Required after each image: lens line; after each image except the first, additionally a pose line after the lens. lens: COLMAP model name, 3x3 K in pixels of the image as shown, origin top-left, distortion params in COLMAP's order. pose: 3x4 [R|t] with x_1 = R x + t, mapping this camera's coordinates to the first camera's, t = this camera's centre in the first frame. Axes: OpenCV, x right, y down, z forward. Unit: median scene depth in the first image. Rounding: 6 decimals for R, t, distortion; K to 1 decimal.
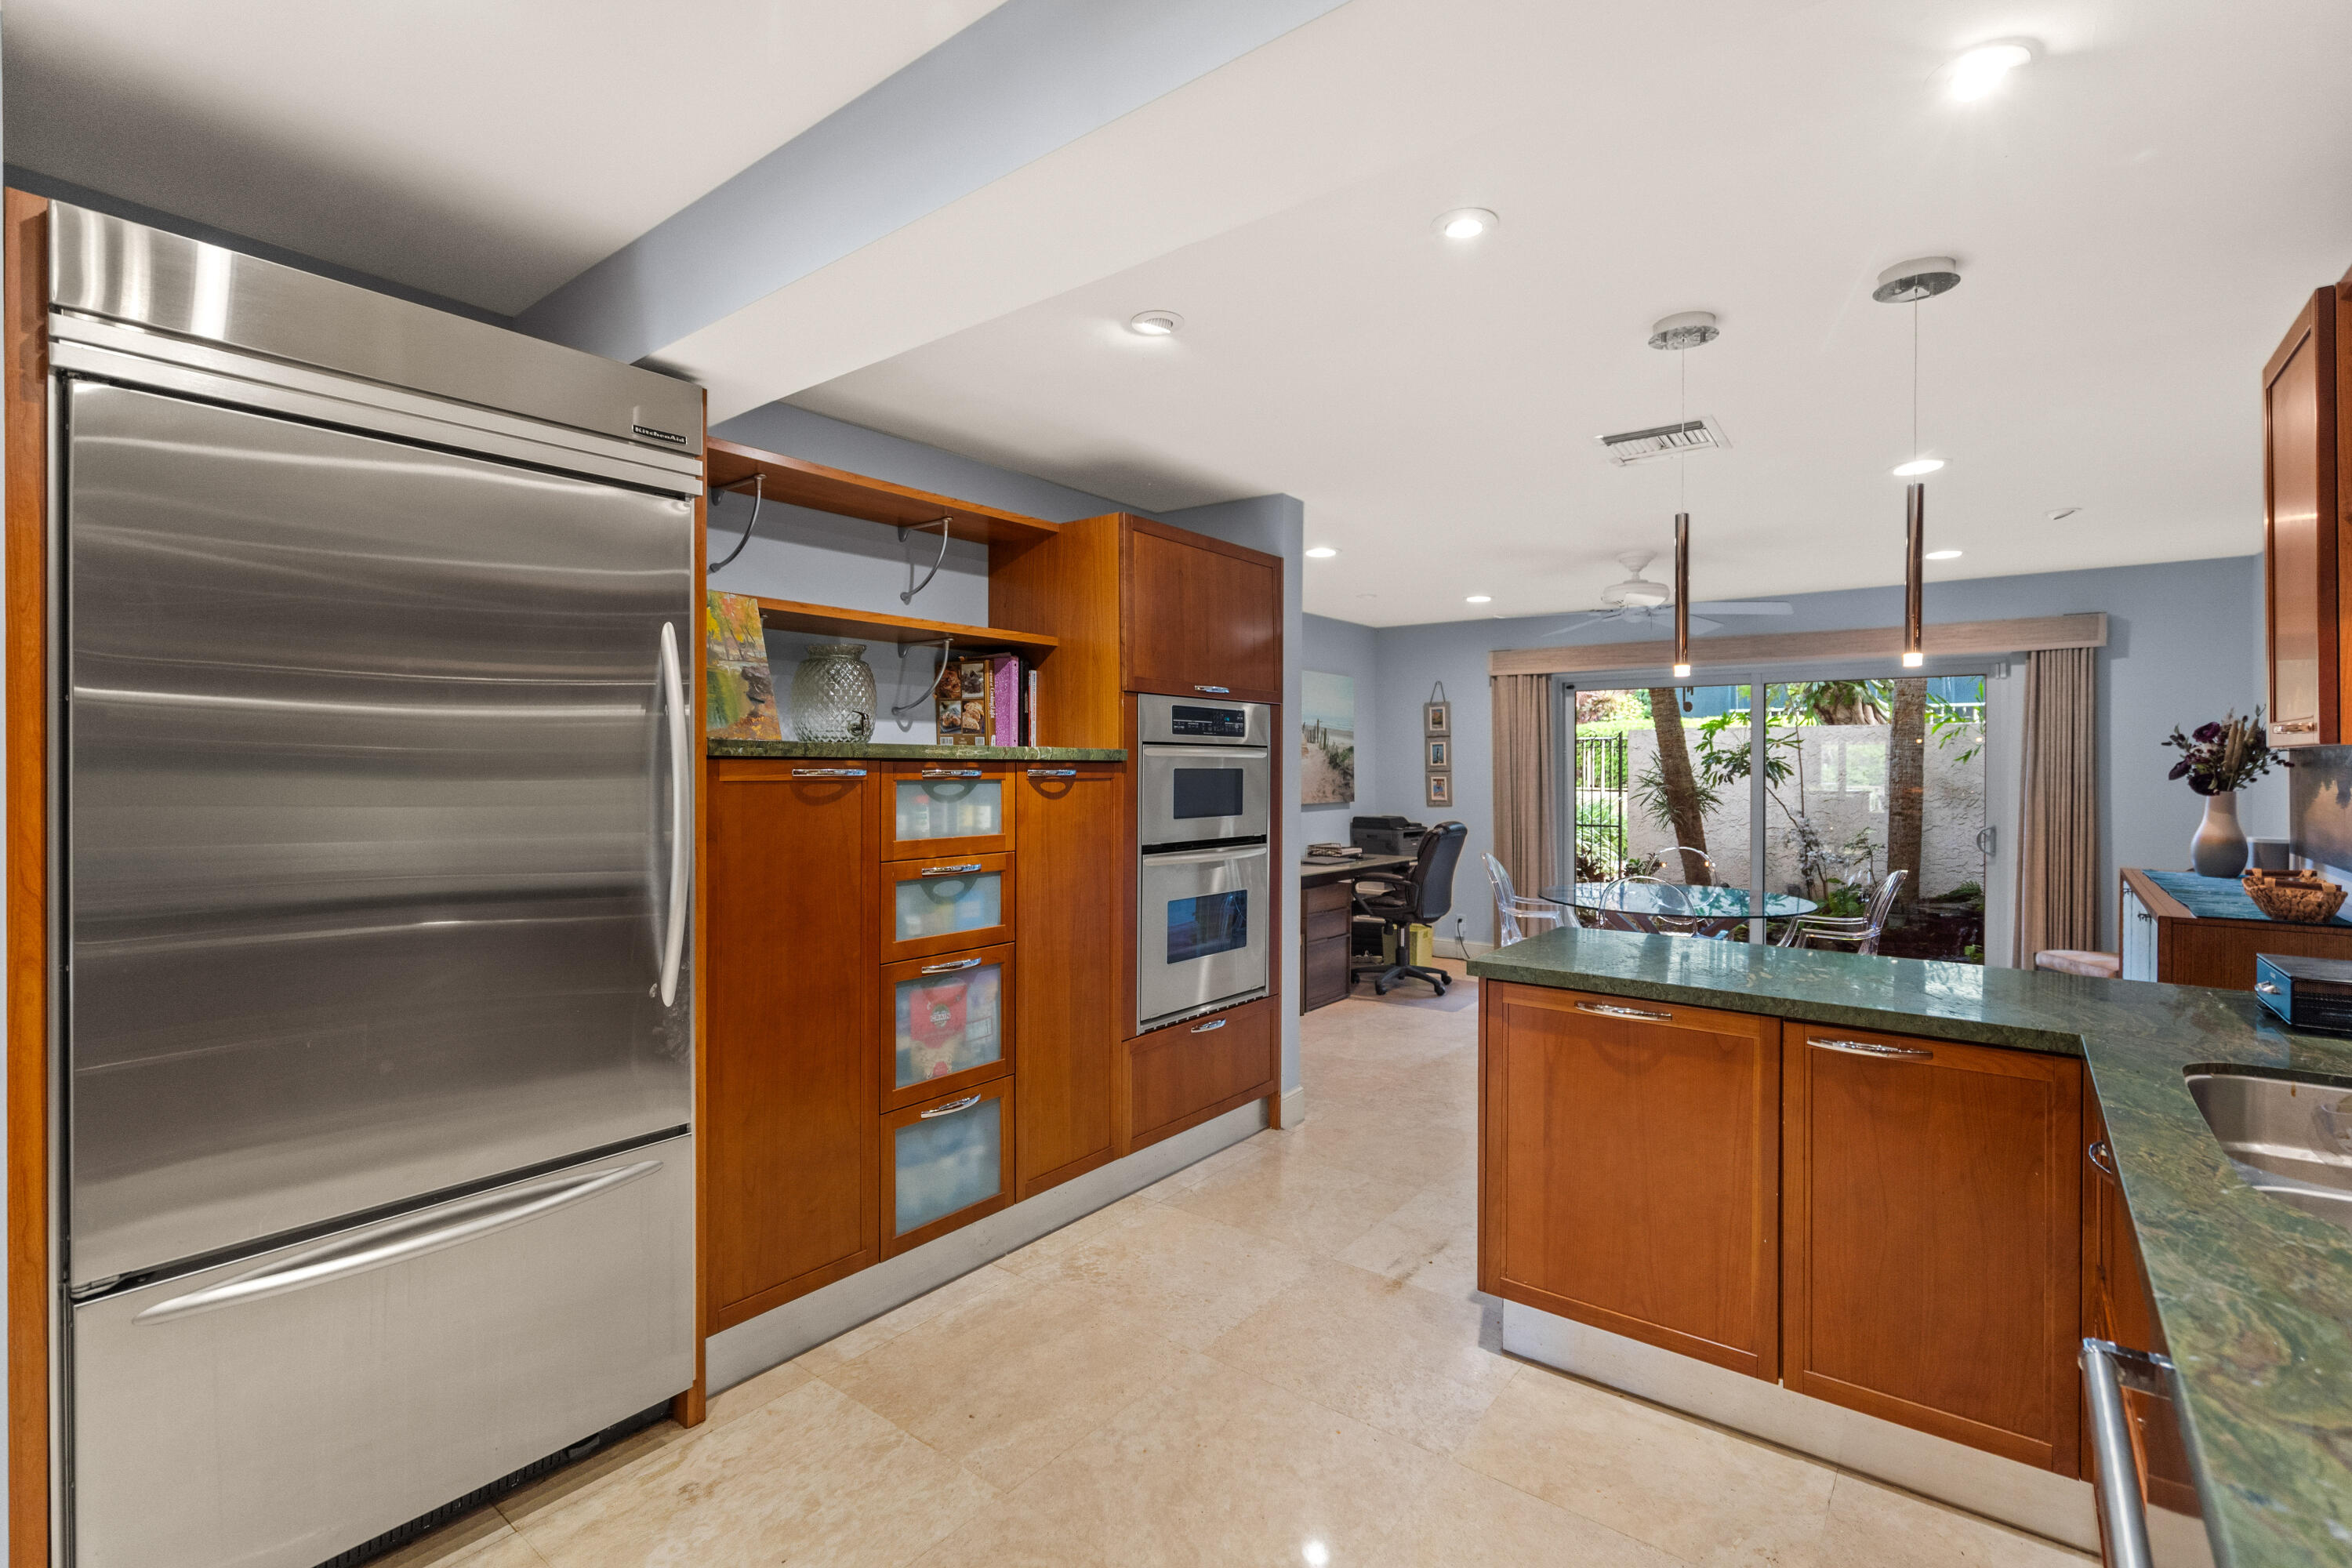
lens RADIAL K [[1063.4, 0, 1171.8], [0, 1063.4, 771.9], [0, 0, 1]] dist [0.000473, 0.000002]
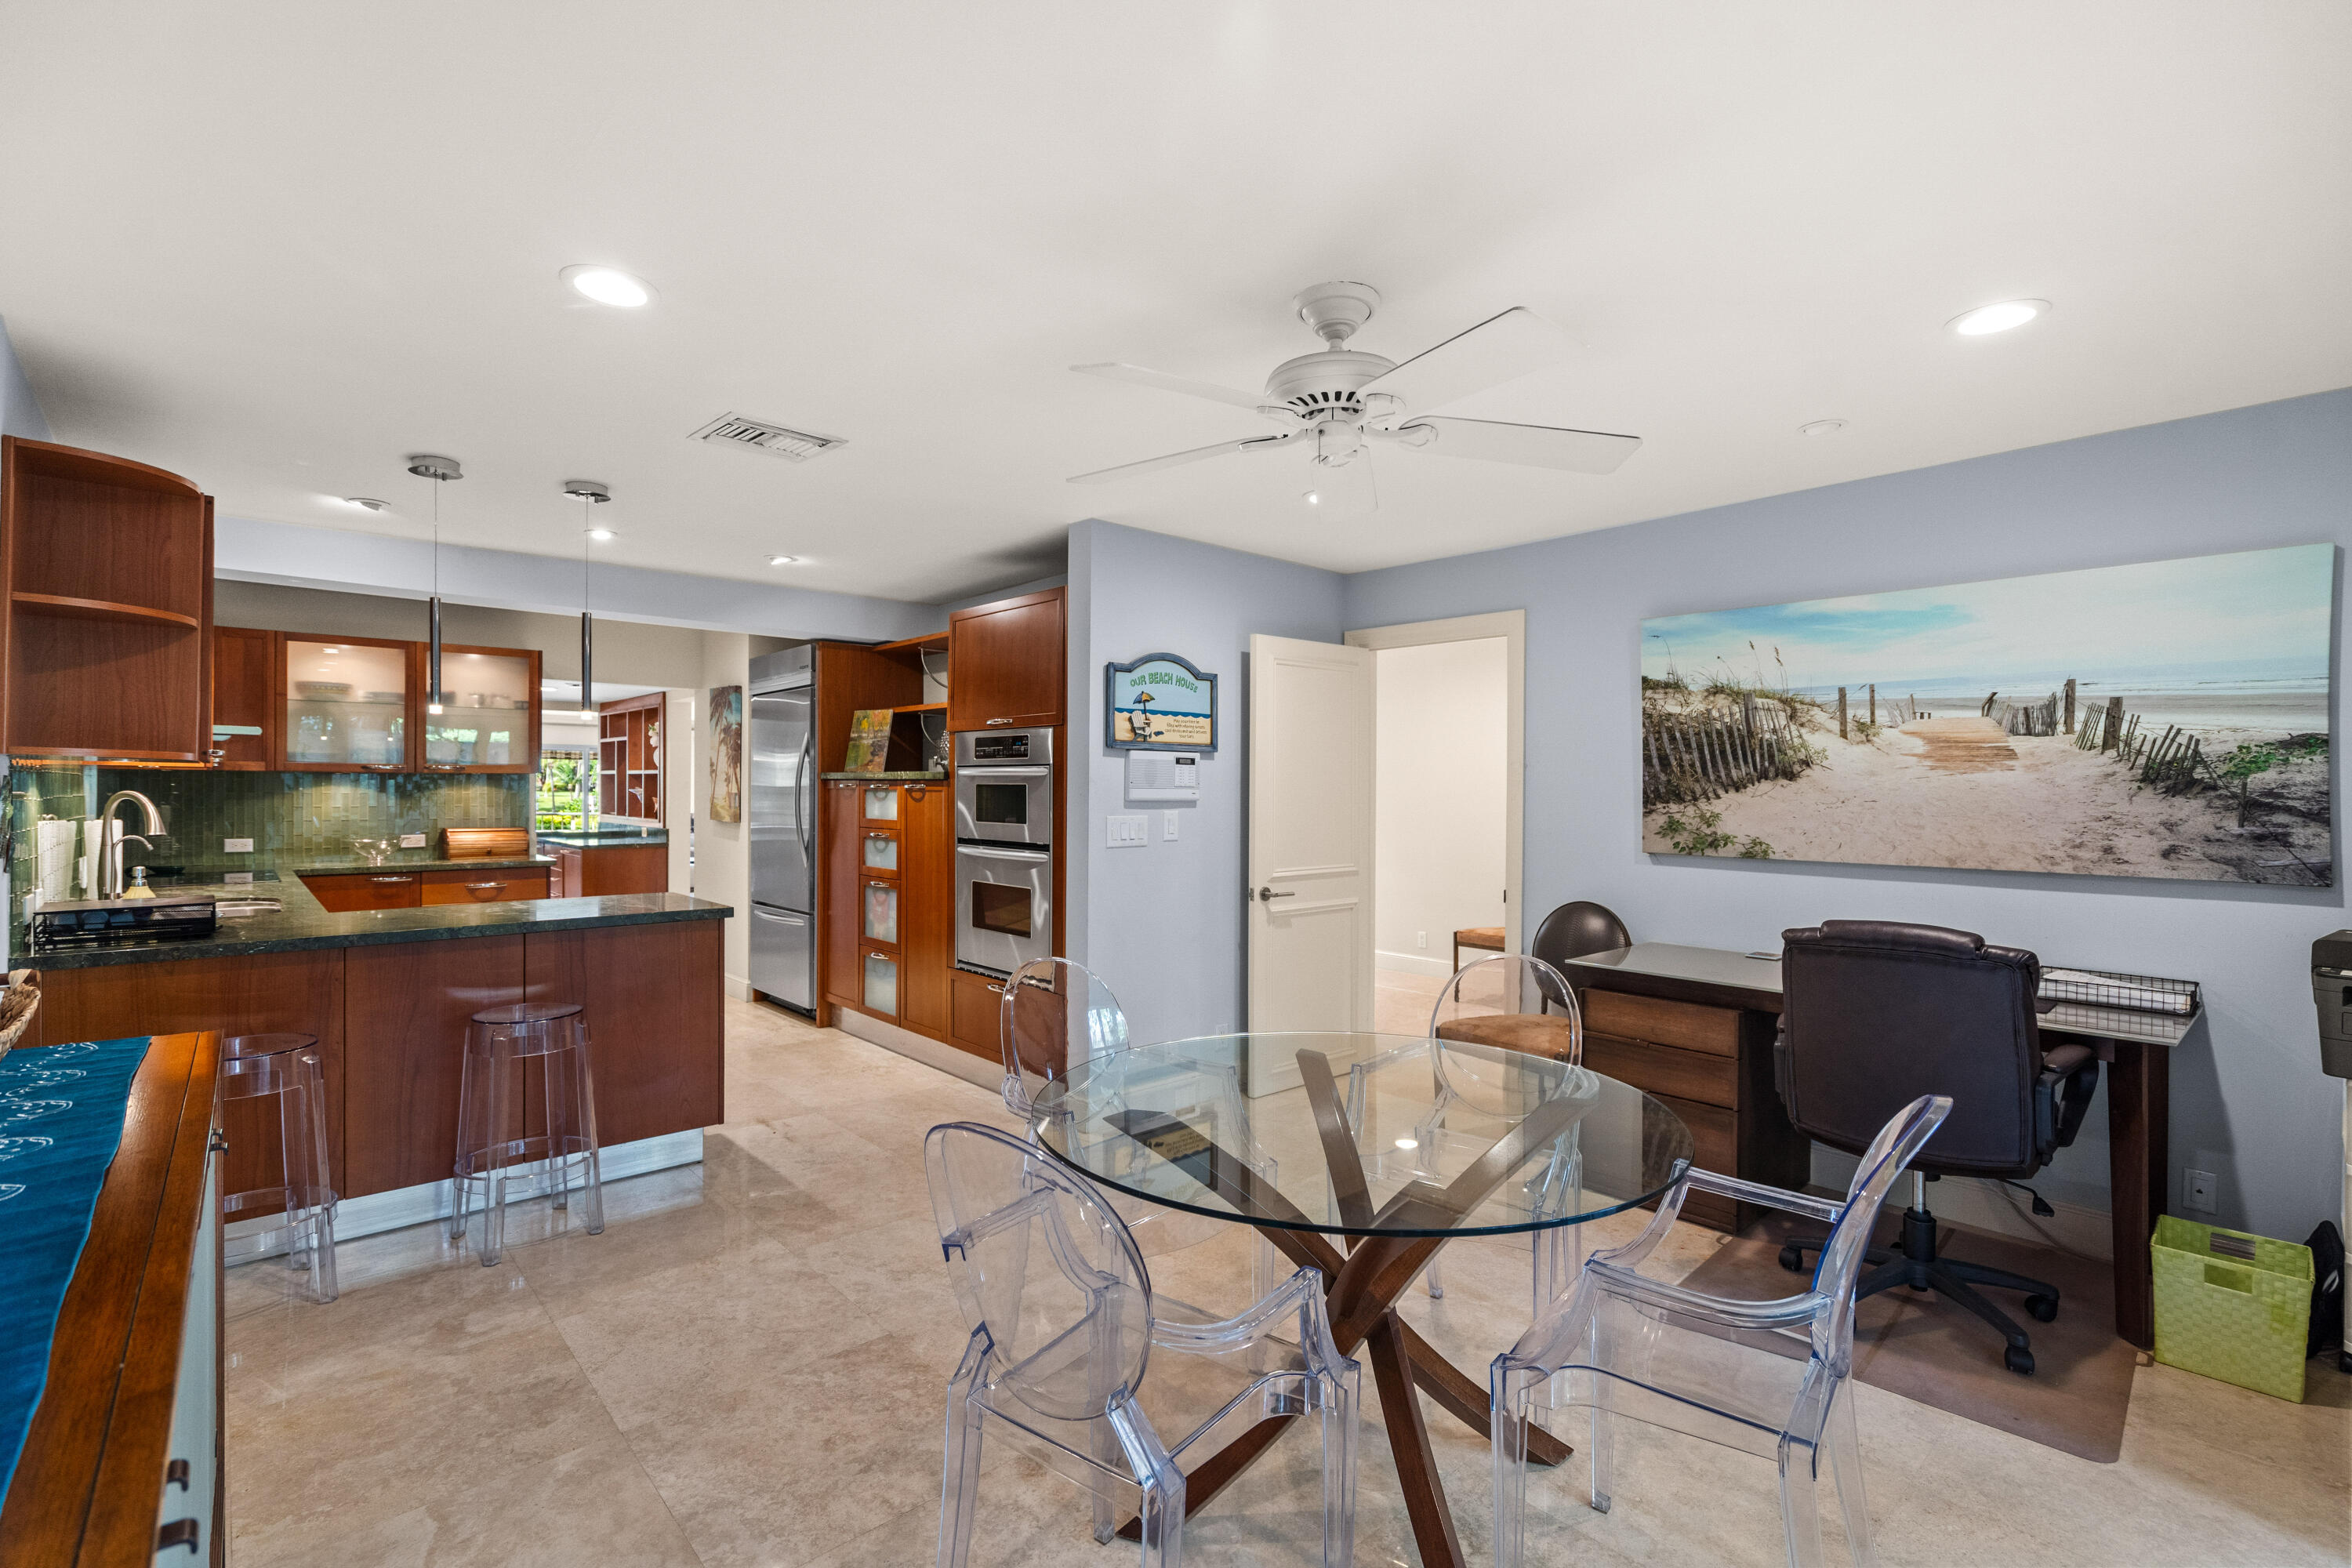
lens RADIAL K [[1061.8, 0, 1150.1], [0, 1061.8, 790.3], [0, 0, 1]] dist [0.010083, -0.000101]
pose [[-0.182611, -0.002945, -0.983181, 1.381271], [-0.014070, 0.999901, -0.000382, 0.002185], [0.983085, 0.013763, -0.182634, 1.562740]]
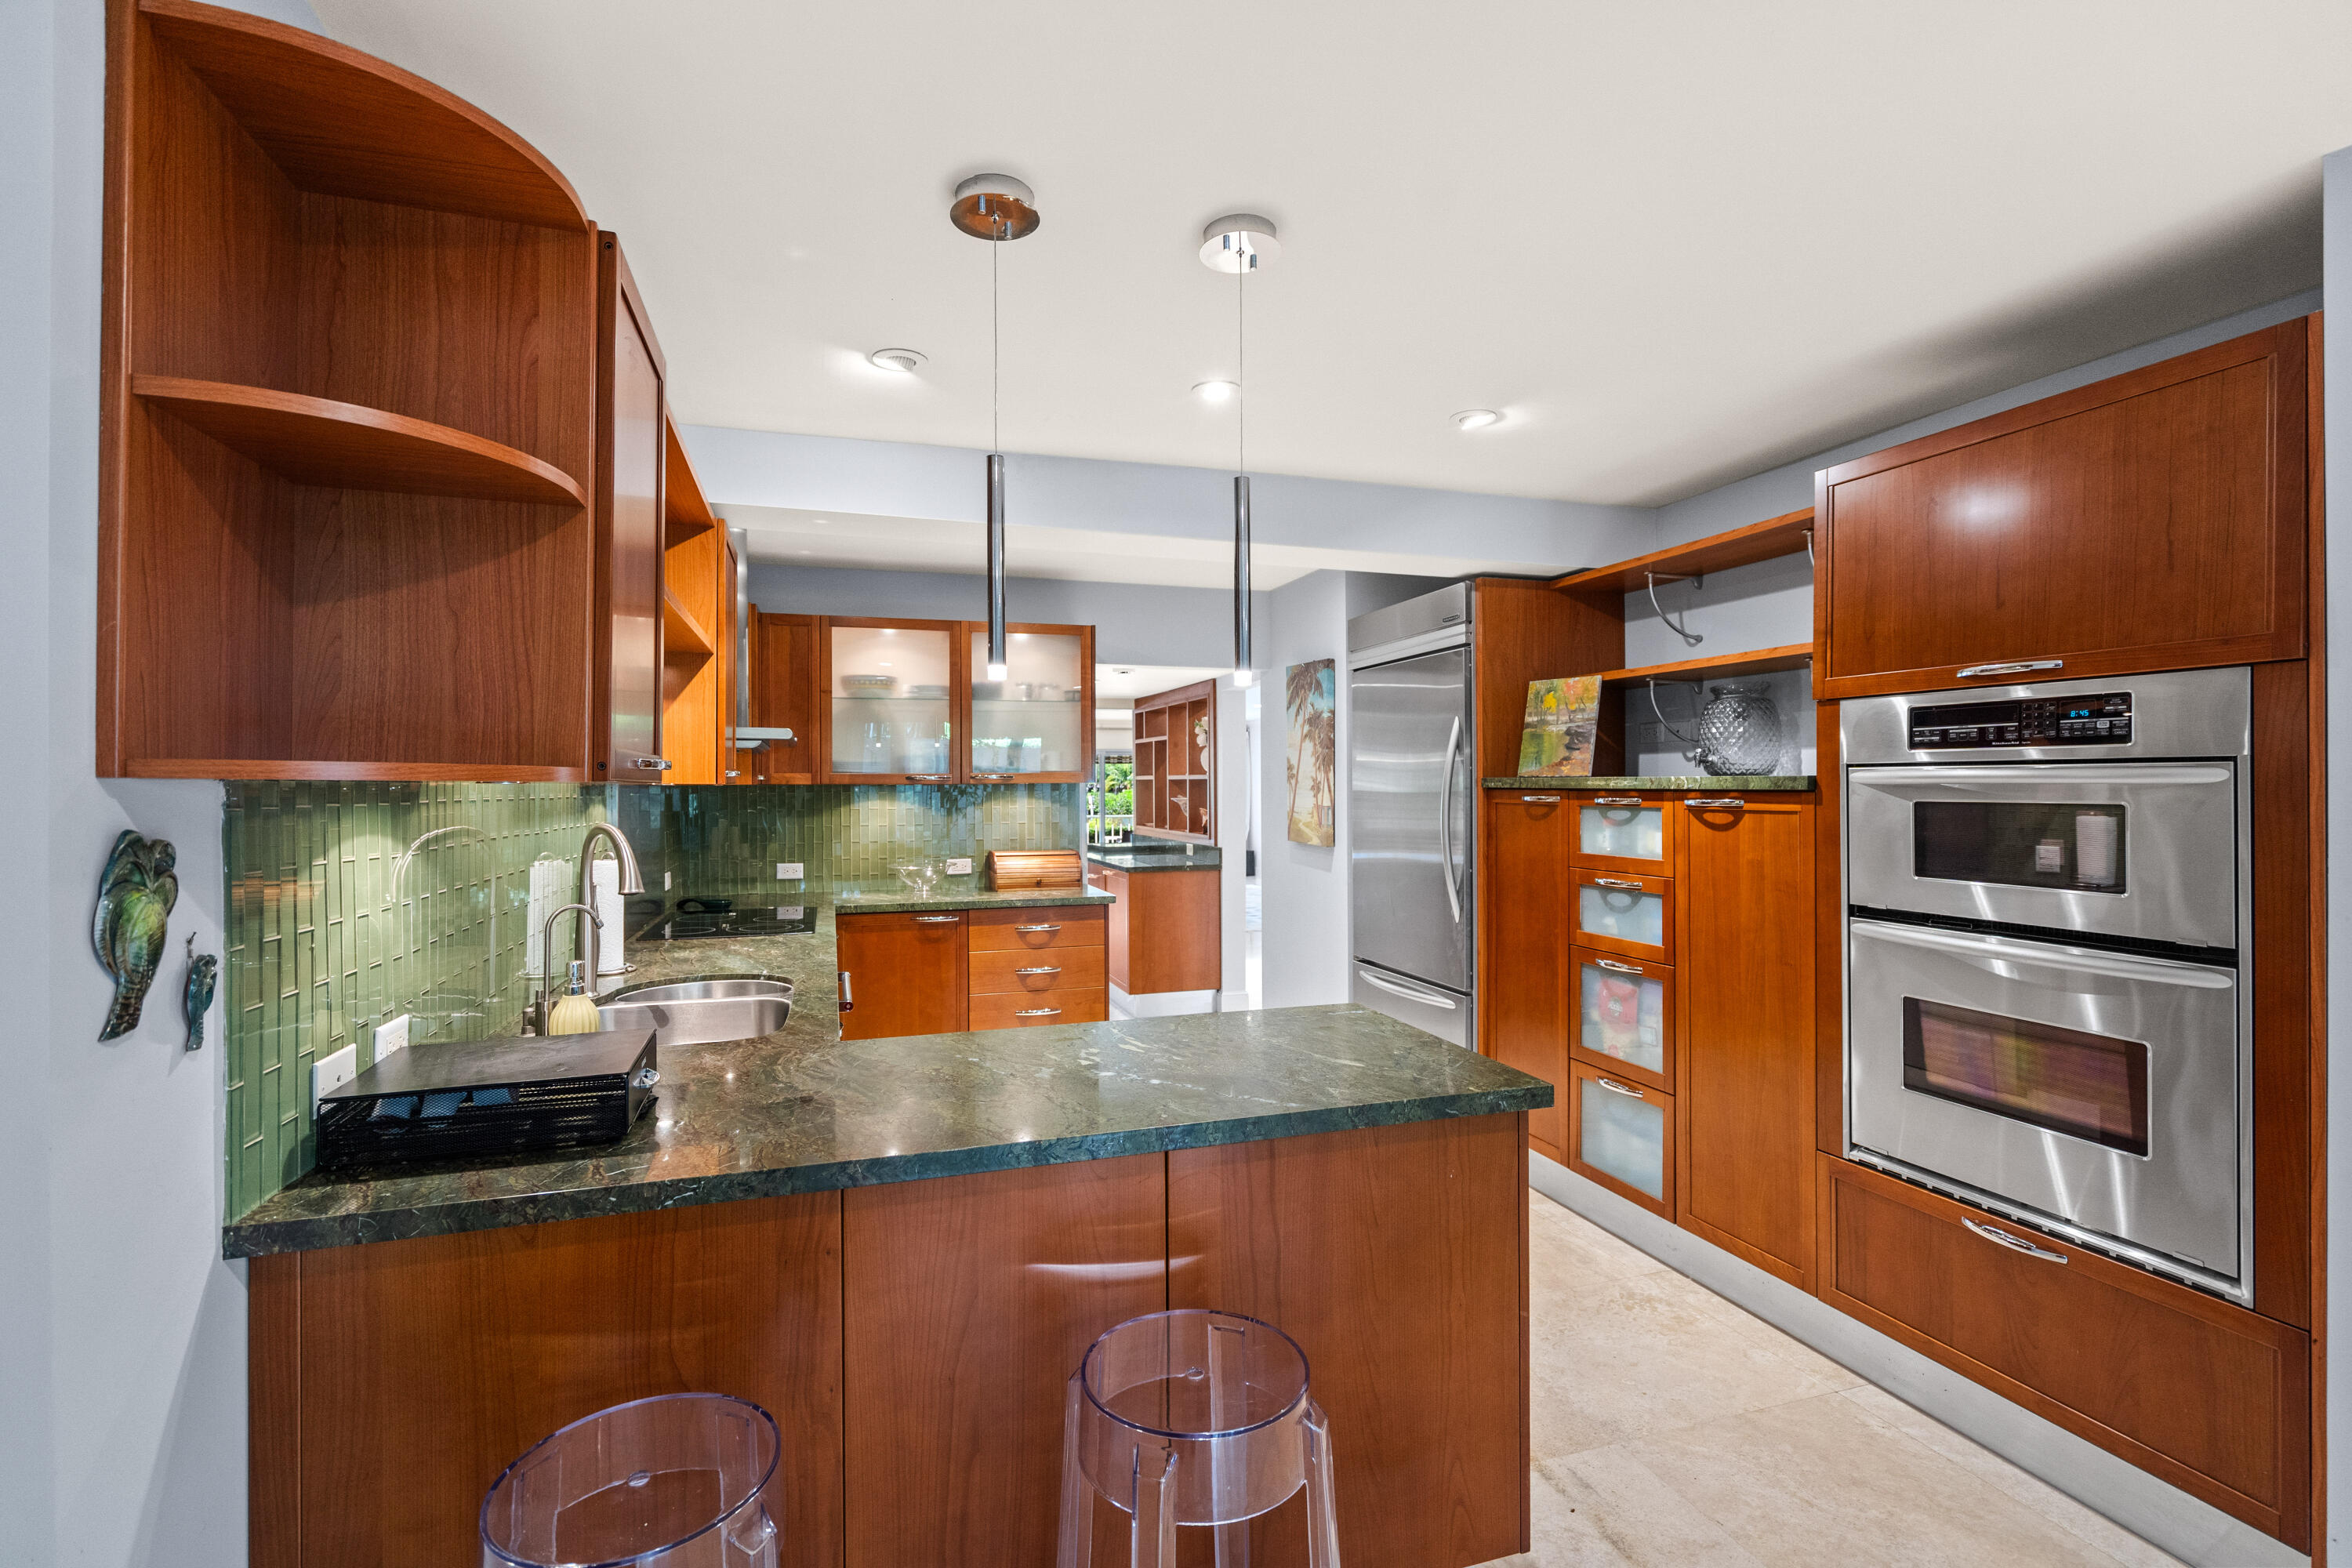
lens RADIAL K [[1055.5, 0, 1176.0], [0, 1055.5, 784.0], [0, 0, 1]] dist [-0.002188, -0.000550]
pose [[-0.551338, -0.003002, -0.834277, 0.866239], [-0.005622, 0.999984, 0.000117, -0.012302], [0.834263, 0.004754, -0.551346, 1.041741]]
